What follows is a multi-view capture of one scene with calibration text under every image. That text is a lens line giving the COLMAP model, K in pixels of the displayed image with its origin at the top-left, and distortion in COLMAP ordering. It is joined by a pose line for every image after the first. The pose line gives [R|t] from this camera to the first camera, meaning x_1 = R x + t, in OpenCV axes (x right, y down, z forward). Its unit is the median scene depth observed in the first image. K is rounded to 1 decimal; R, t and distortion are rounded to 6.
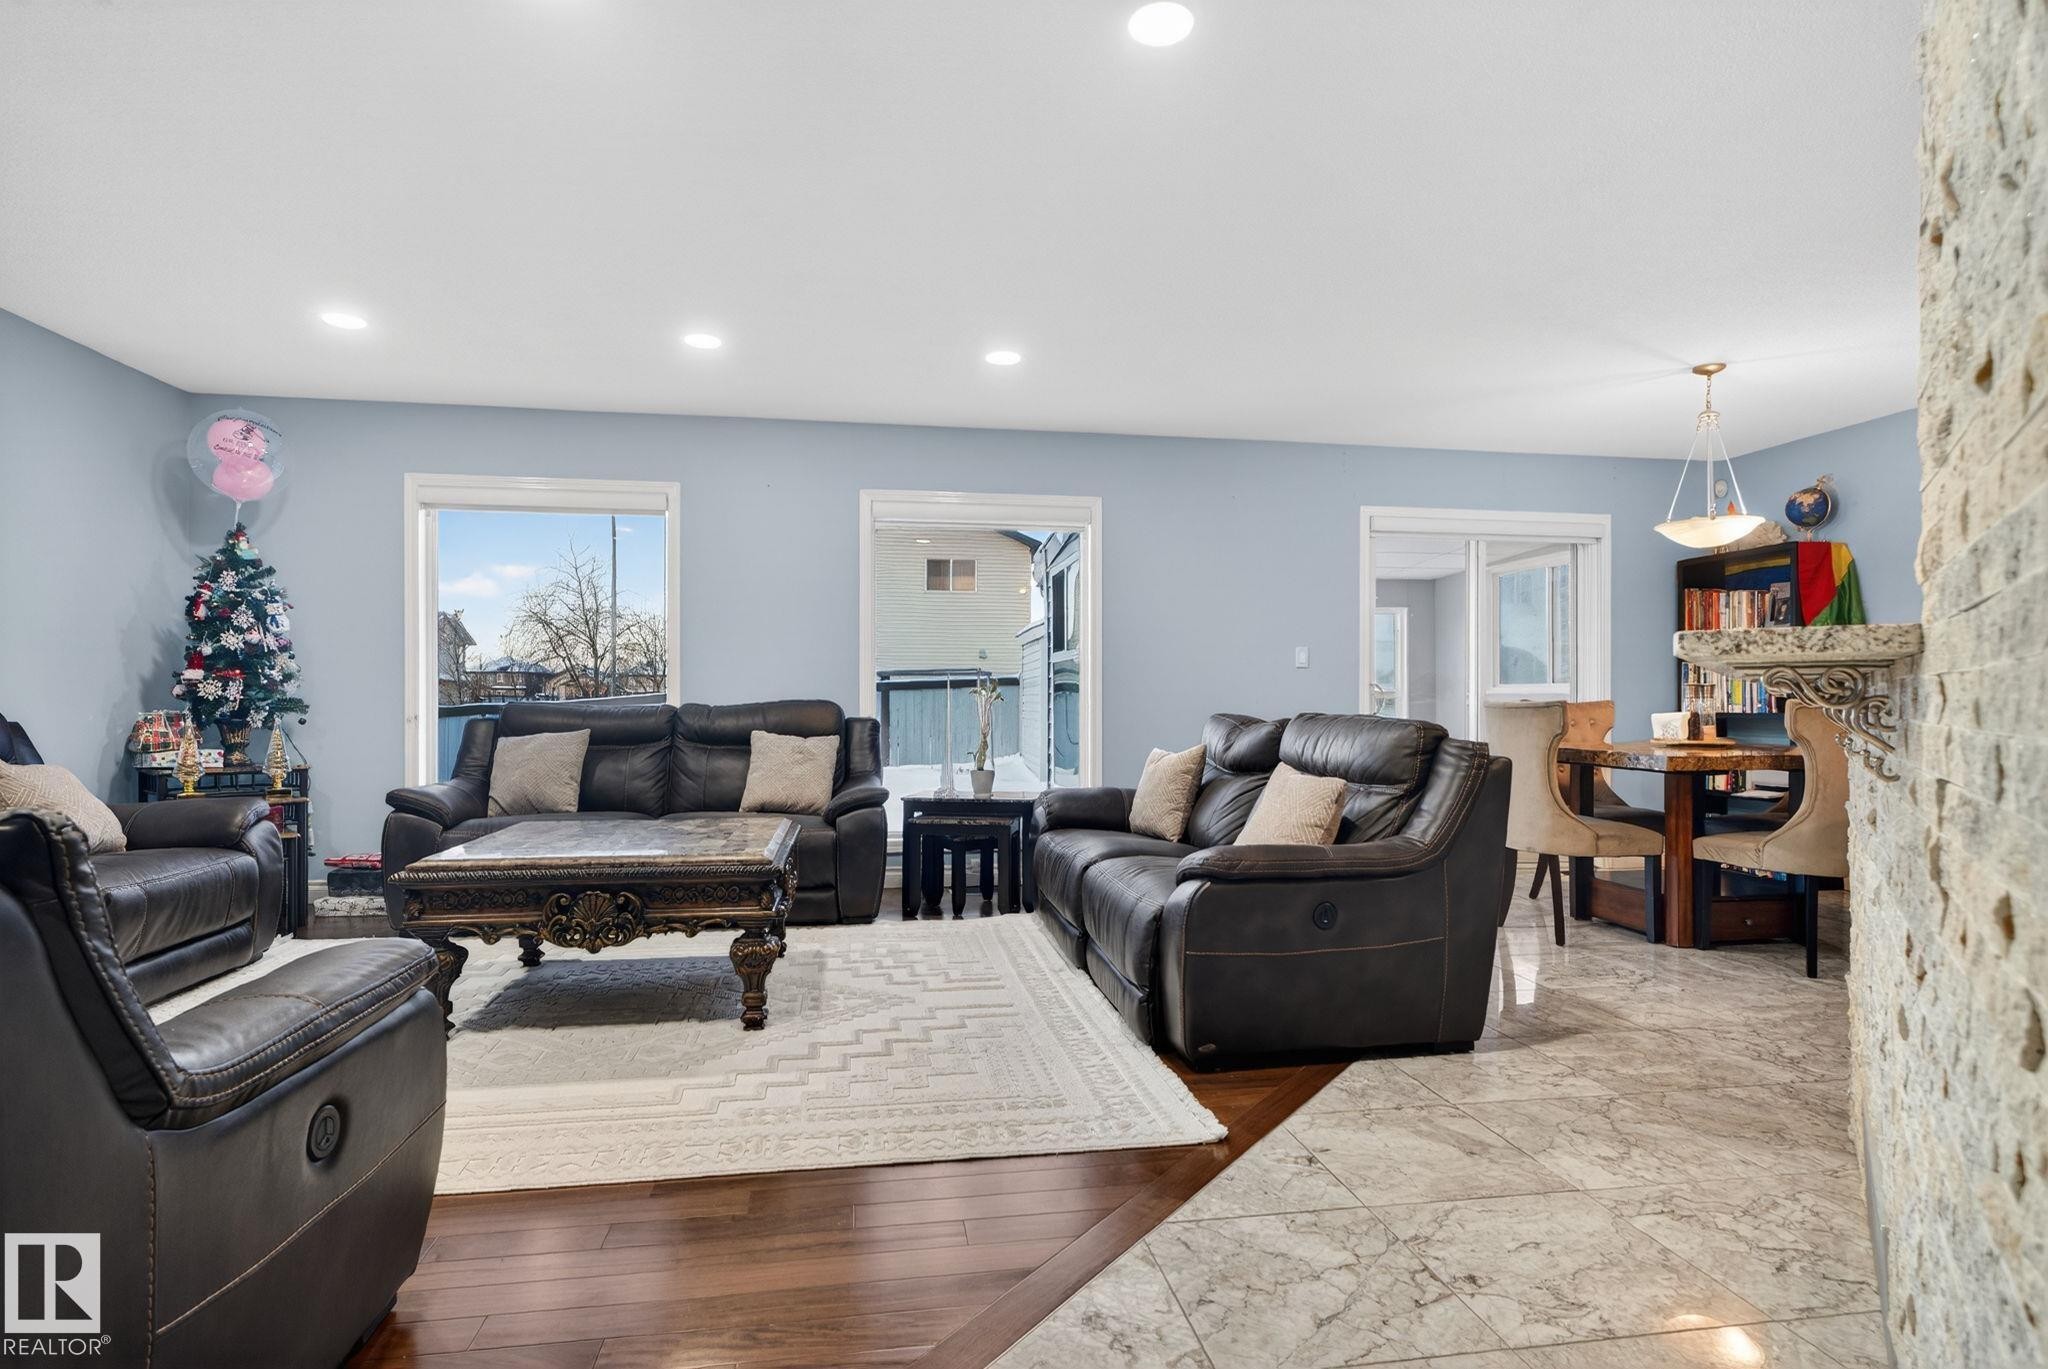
lens RADIAL K [[1062.9, 0, 1035.6], [0, 1062.9, 697.2], [0, 0, 1]] dist [-0.002625, 0.001557]
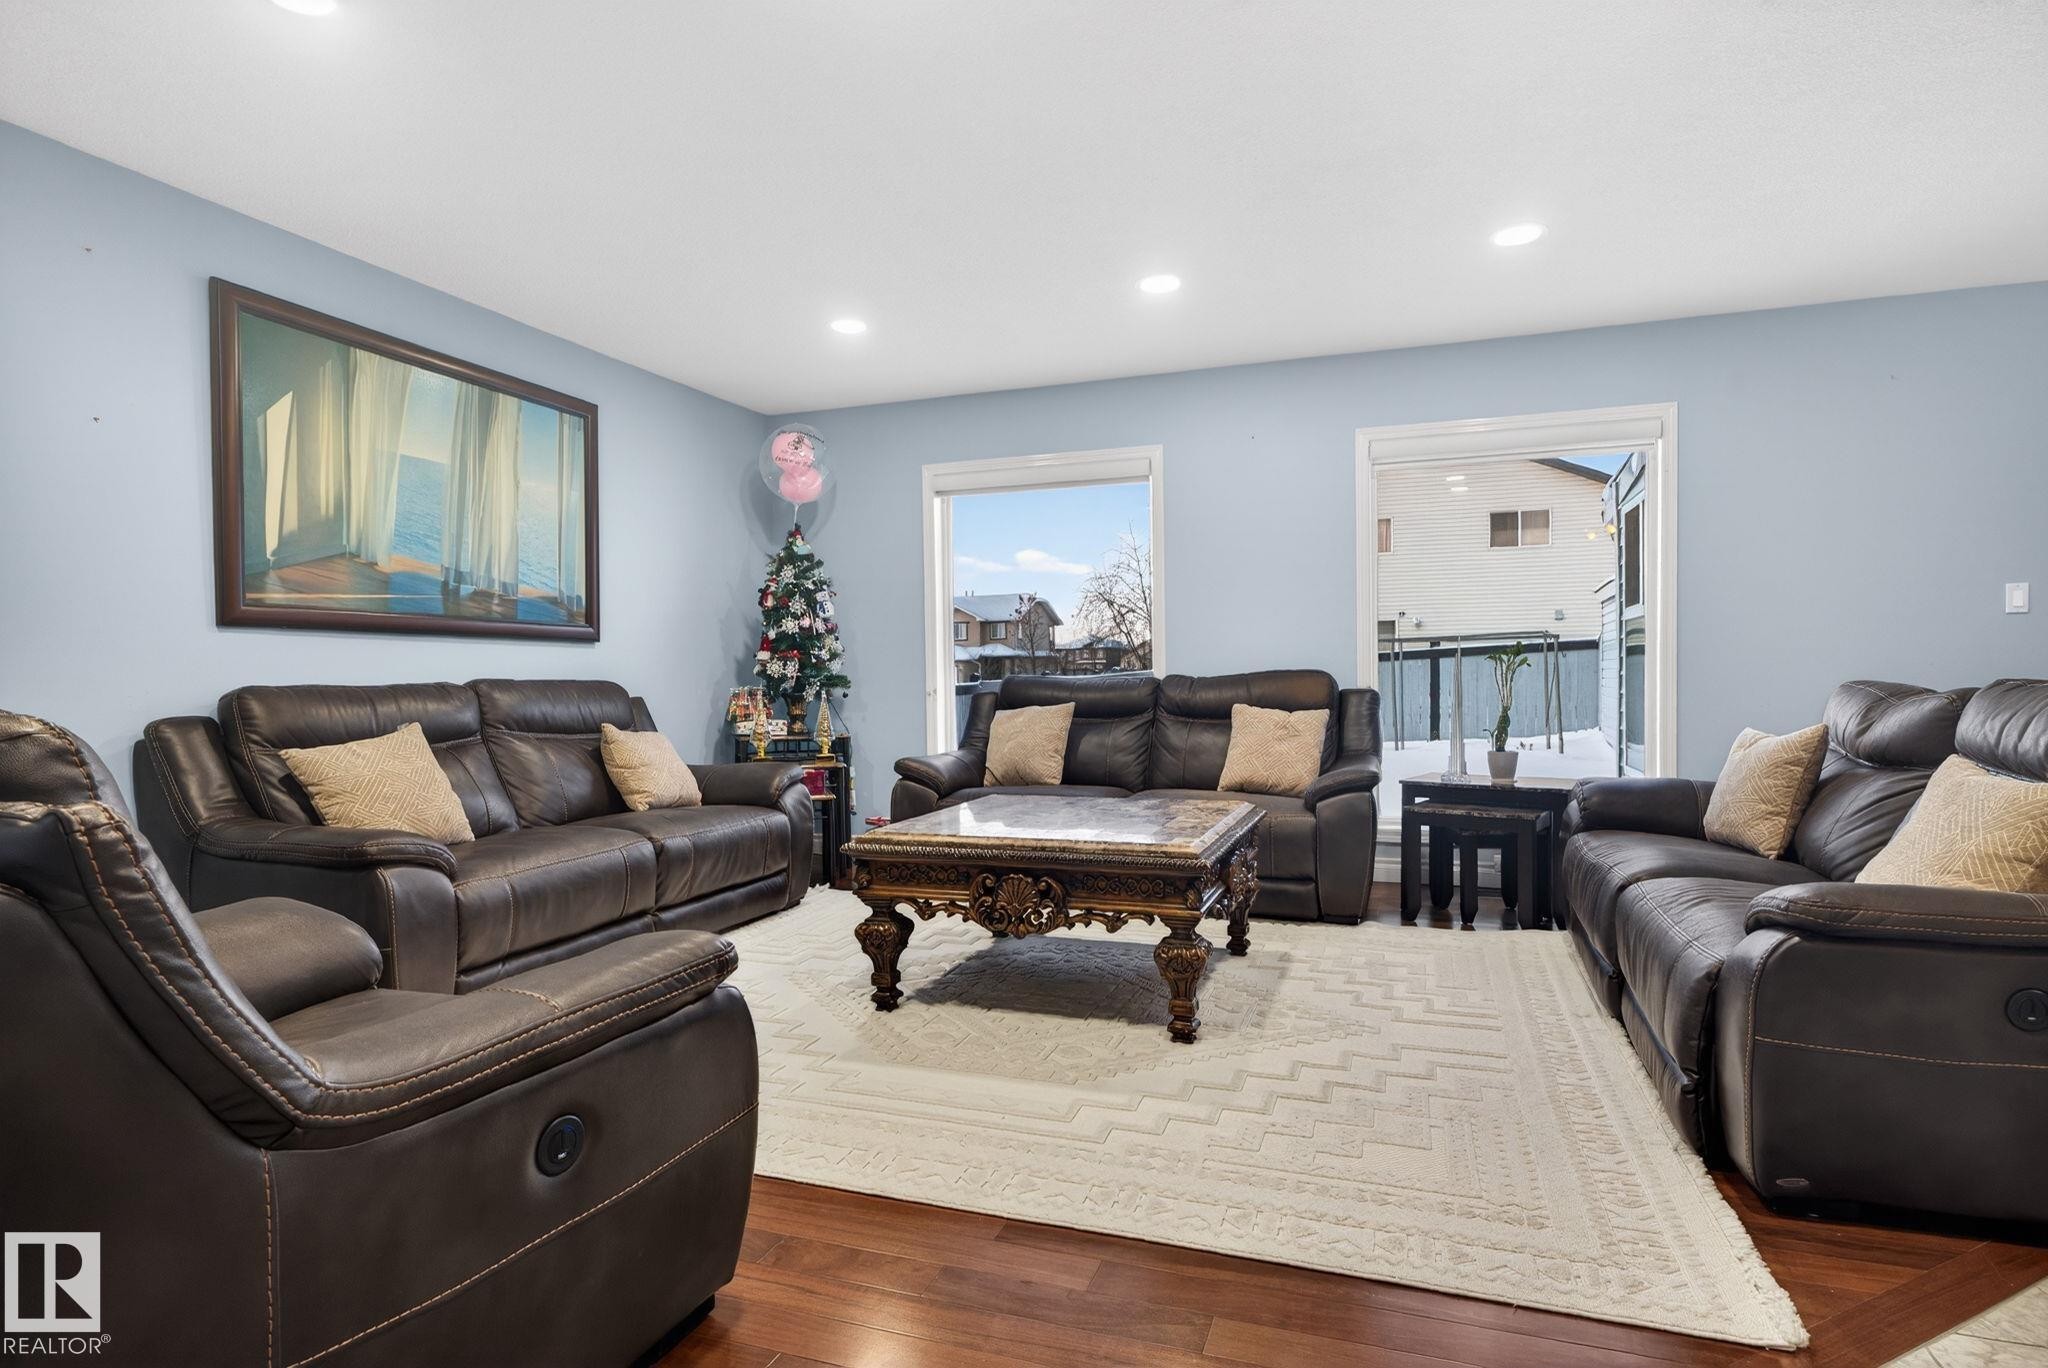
lens RADIAL K [[1062.9, 0, 1047.0], [0, 1062.9, 703.9], [0, 0, 1]] dist [-0.002625, 0.001557]
pose [[0.875017, 0.000816, -0.484091, 0.046308], [0.015822, 0.999416, 0.030285, 0.001131], [0.483833, -0.034159, 0.874493, 0.124890]]
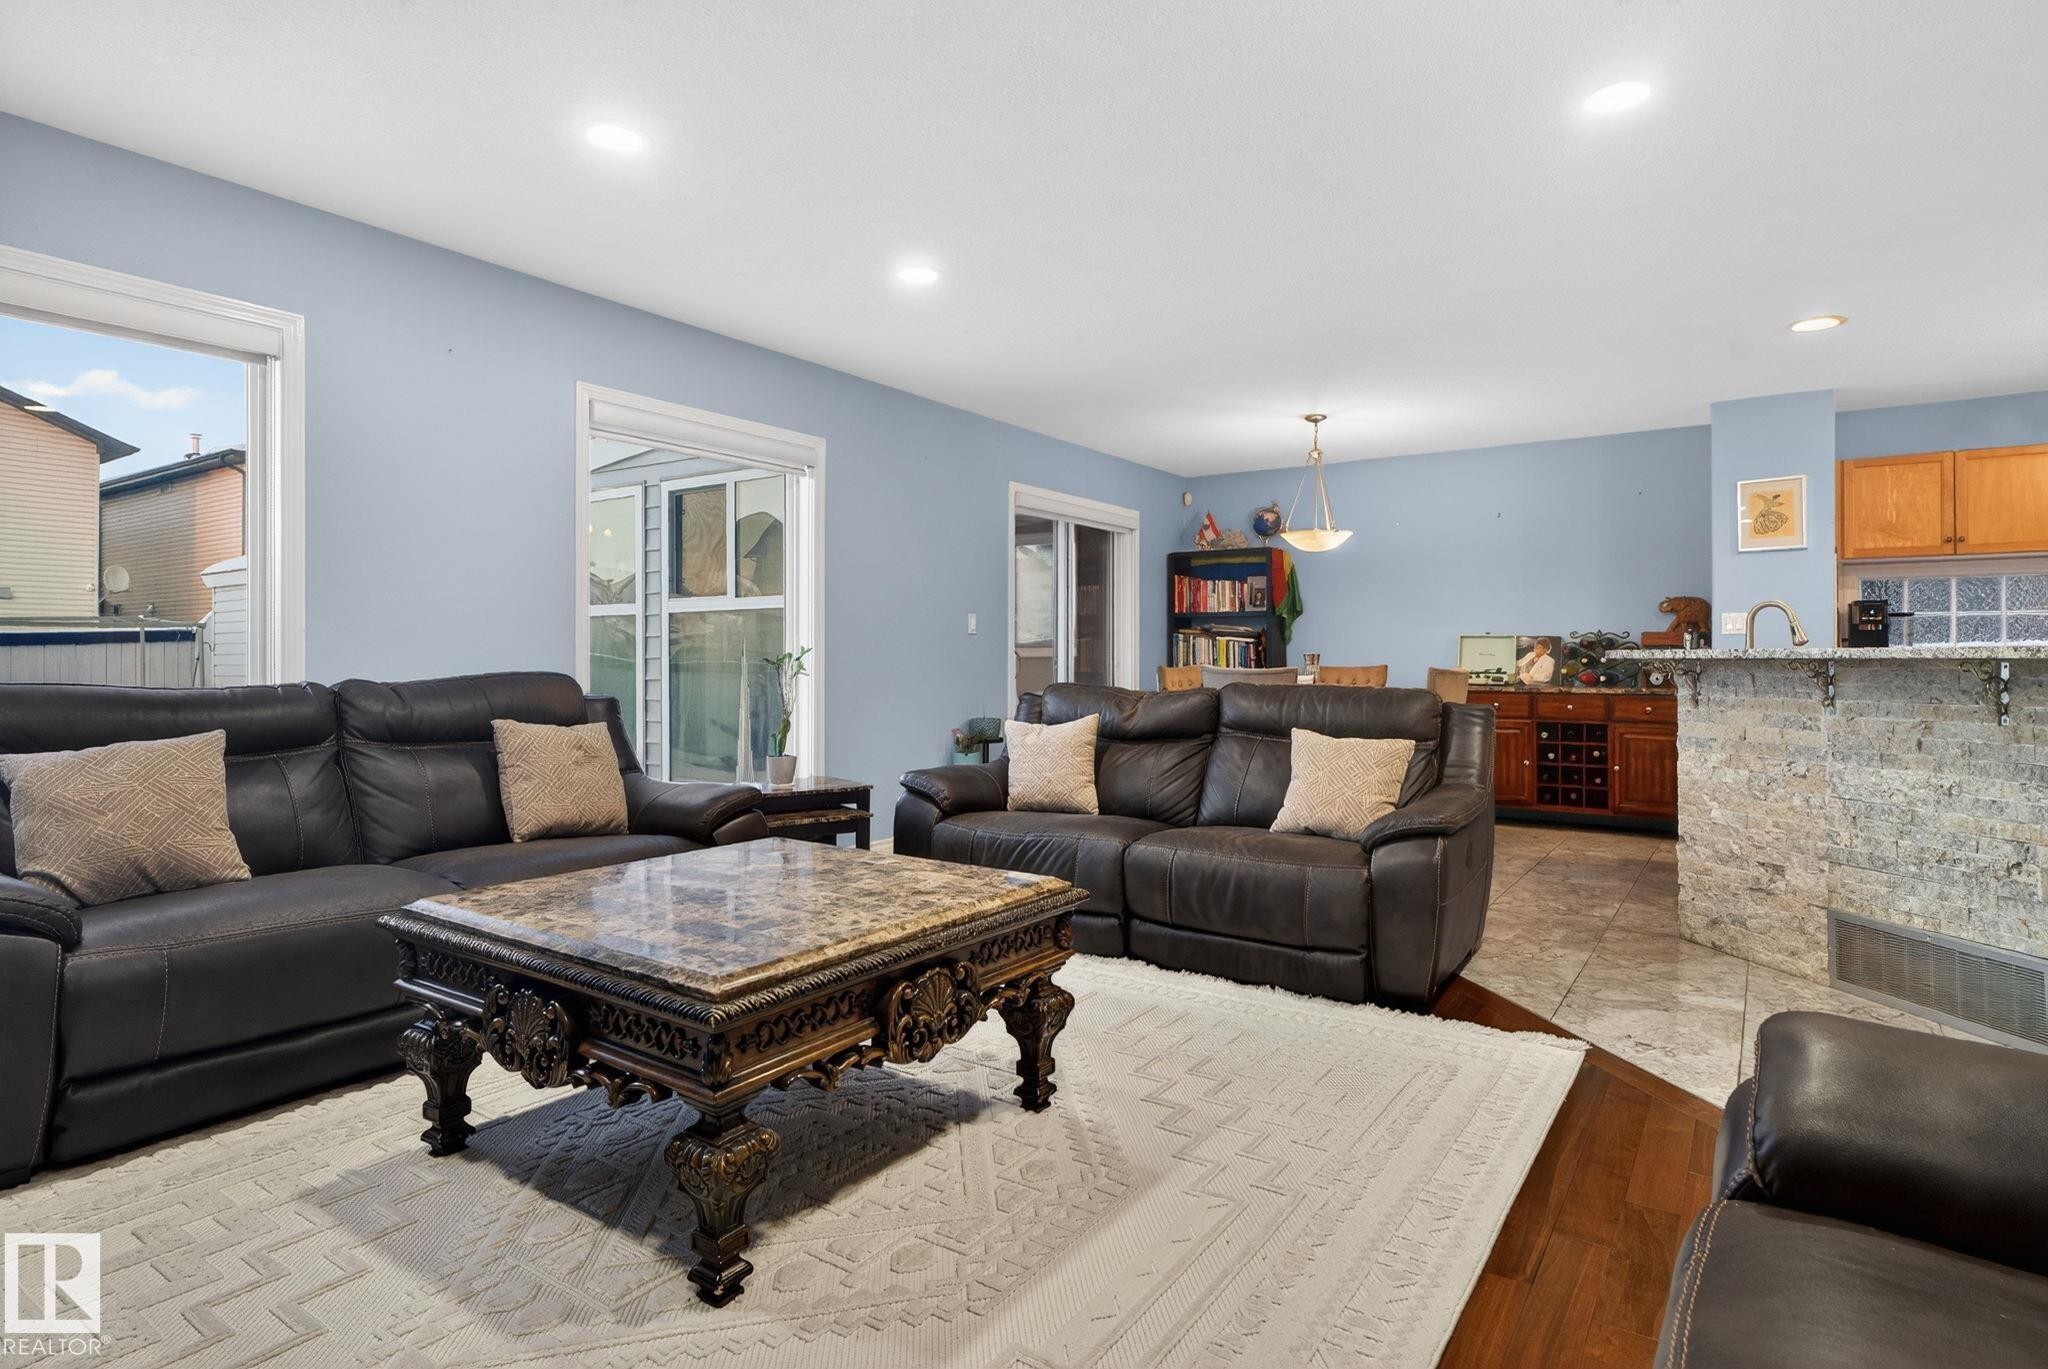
lens RADIAL K [[1062.9, 0, 1065.0], [0, 1062.9, 646.3], [0, 0, 1]] dist [-0.002625, 0.001557]
pose [[0.691029, 0.006816, 0.722795, -0.573160], [-0.002522, 0.999972, -0.007018, -0.012239], [-0.722822, 0.003027, 0.691027, 0.320039]]
